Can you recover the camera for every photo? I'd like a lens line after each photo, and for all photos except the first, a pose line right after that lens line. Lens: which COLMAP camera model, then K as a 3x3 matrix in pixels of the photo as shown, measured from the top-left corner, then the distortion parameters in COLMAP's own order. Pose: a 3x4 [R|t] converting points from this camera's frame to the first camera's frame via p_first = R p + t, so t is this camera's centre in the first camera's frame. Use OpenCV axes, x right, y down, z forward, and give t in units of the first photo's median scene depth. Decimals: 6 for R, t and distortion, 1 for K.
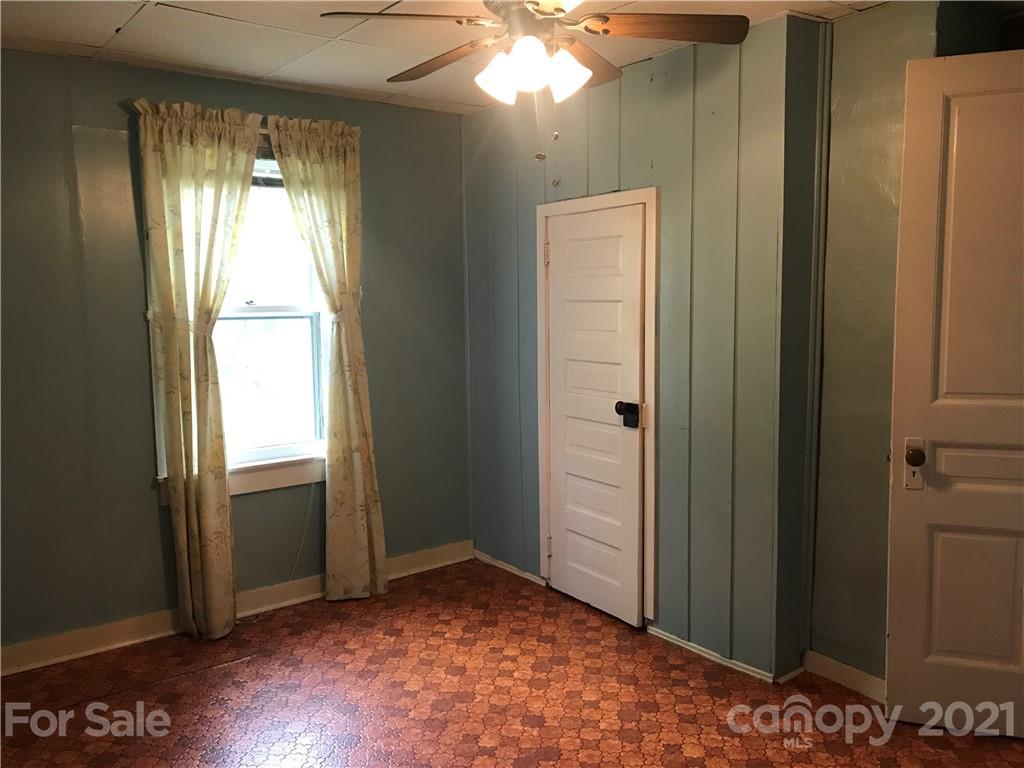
lens RADIAL K [[828.9, 0, 512.0], [0, 828.9, 384.0], [0, 0, 1]] dist [0.014316, -0.023331]
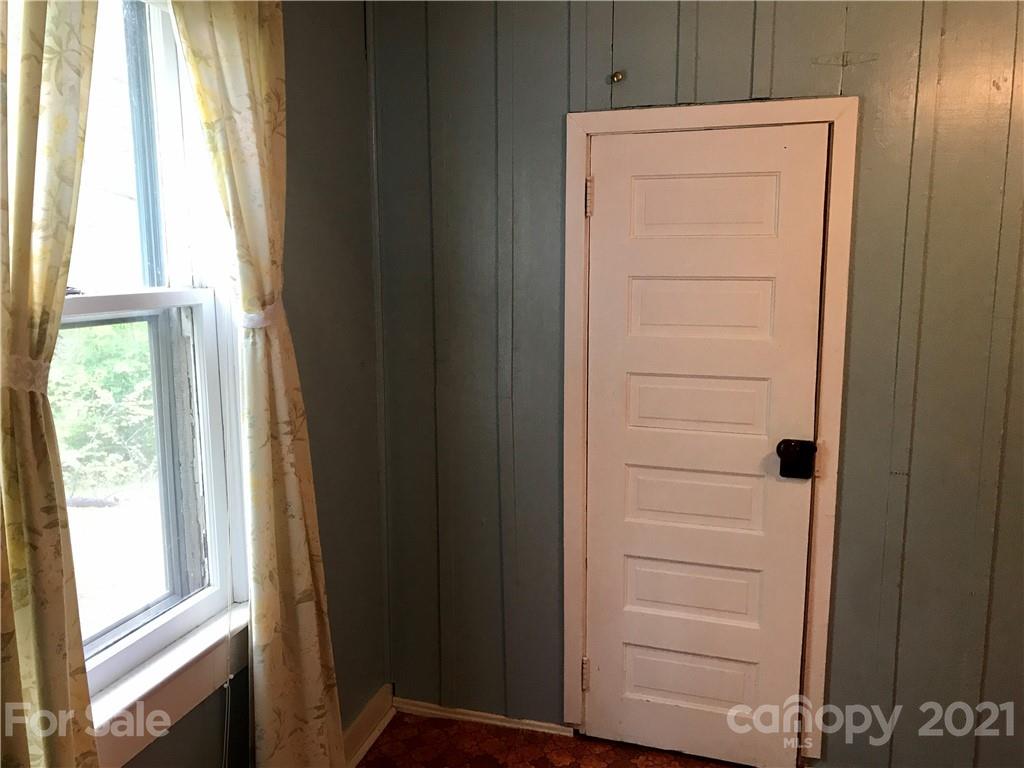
lens RADIAL K [[840.8, 0, 512.0], [0, 840.8, 384.0], [0, 0, 1]] dist [0.022439, -0.054519]
pose [[0.805347, -0.079610, 0.587434, -0.368719], [0.057857, 0.996766, 0.055765, -0.061981], [-0.589974, -0.010923, 0.807349, 0.549005]]
